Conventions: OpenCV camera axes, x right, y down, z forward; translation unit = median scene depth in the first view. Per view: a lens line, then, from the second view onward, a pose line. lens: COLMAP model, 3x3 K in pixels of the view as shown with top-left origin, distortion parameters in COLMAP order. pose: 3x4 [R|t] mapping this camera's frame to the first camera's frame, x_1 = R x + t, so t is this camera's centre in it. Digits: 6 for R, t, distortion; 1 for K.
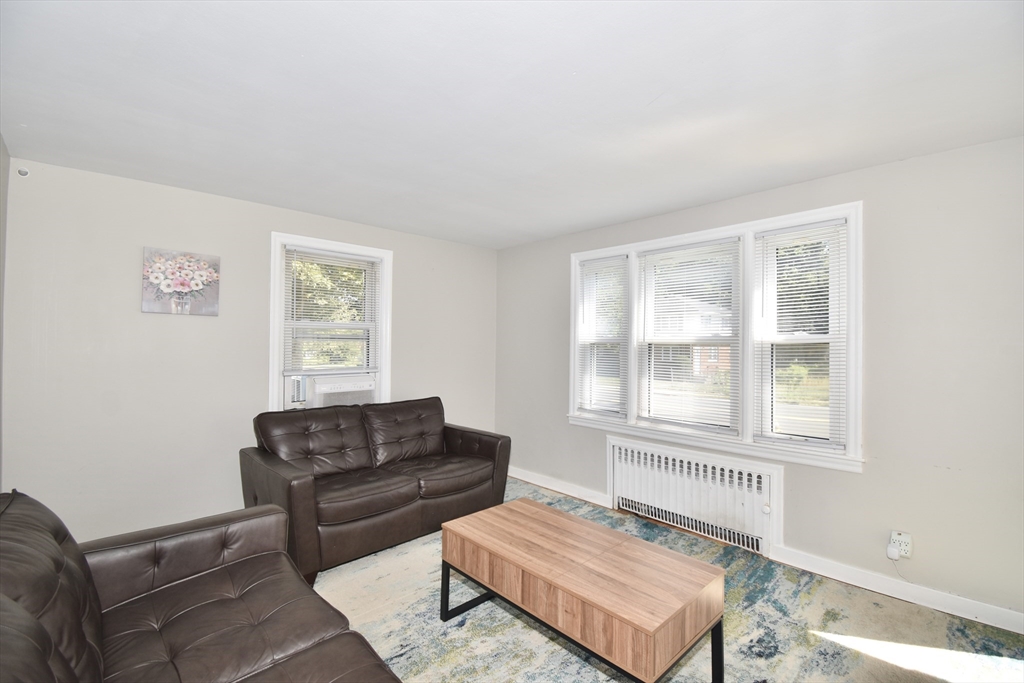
lens RADIAL K [[439.0, 0, 512.2], [0, 439.0, 343.4], [0, 0, 1]] dist [0.019155, -0.021543]
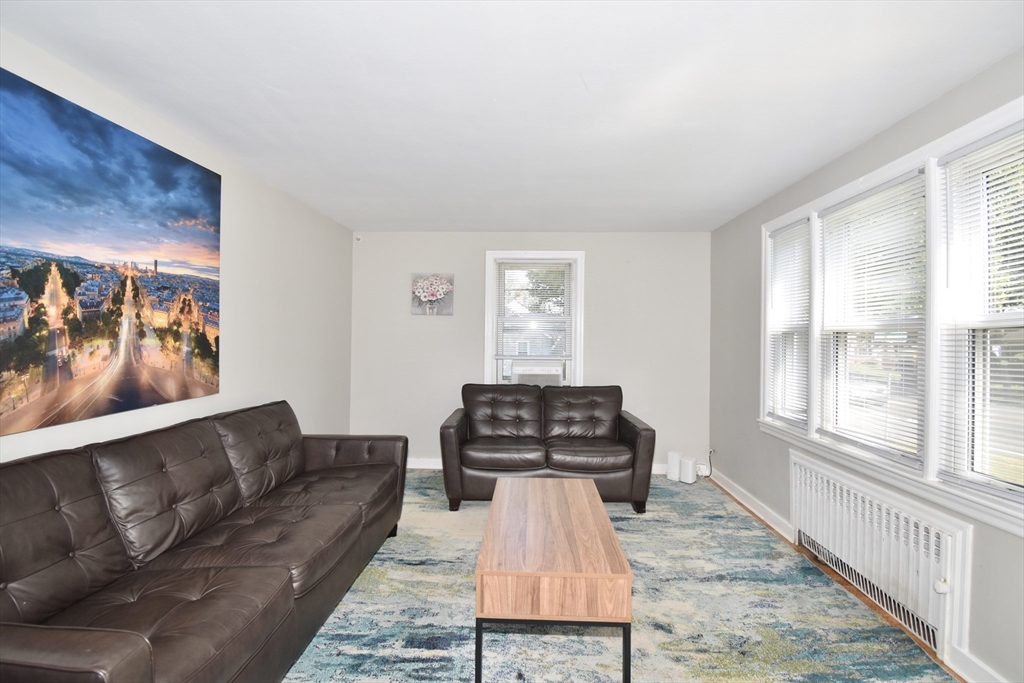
lens RADIAL K [[456.6, 0, 521.4], [0, 456.6, 340.5], [0, 0, 1]] dist [0.019040, -0.024216]
pose [[0.711779, 0.004582, -0.702389, 0.509808], [-0.003407, 0.999989, 0.003071, 0.014167], [0.702396, 0.000207, 0.711787, 0.085961]]
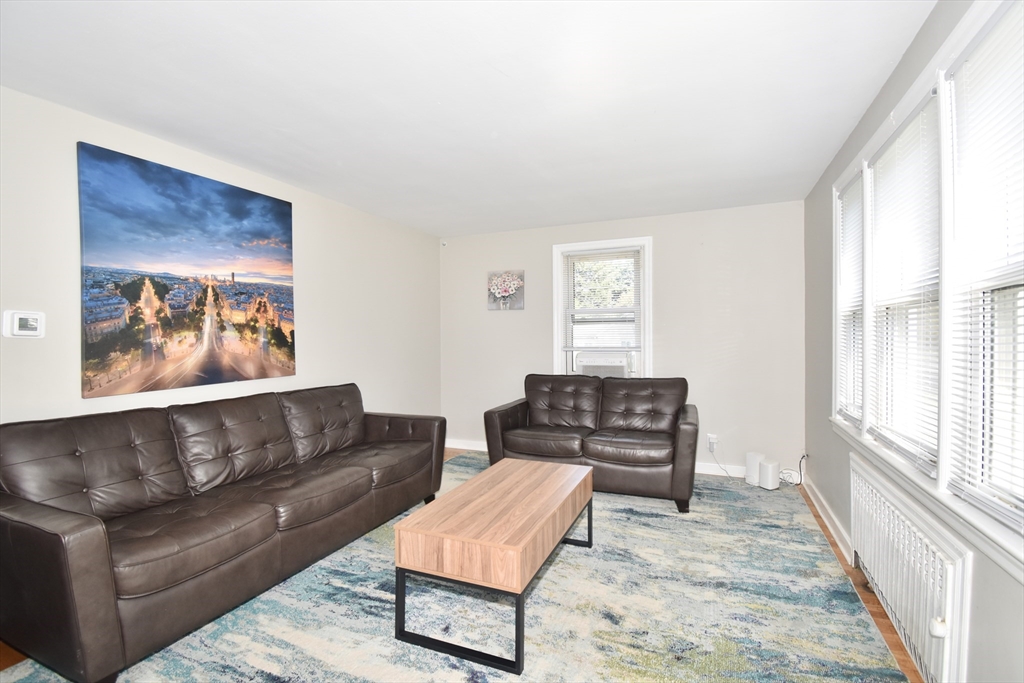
lens RADIAL K [[454.7, 0, 527.1], [0, 454.7, 347.6], [0, 0, 1]] dist [0.017801, -0.025099]
pose [[0.427567, 0.010916, -0.903918, 0.704336], [0.013844, 0.999731, 0.018621, 0.037560], [0.903877, -0.020476, 0.427301, 0.316960]]
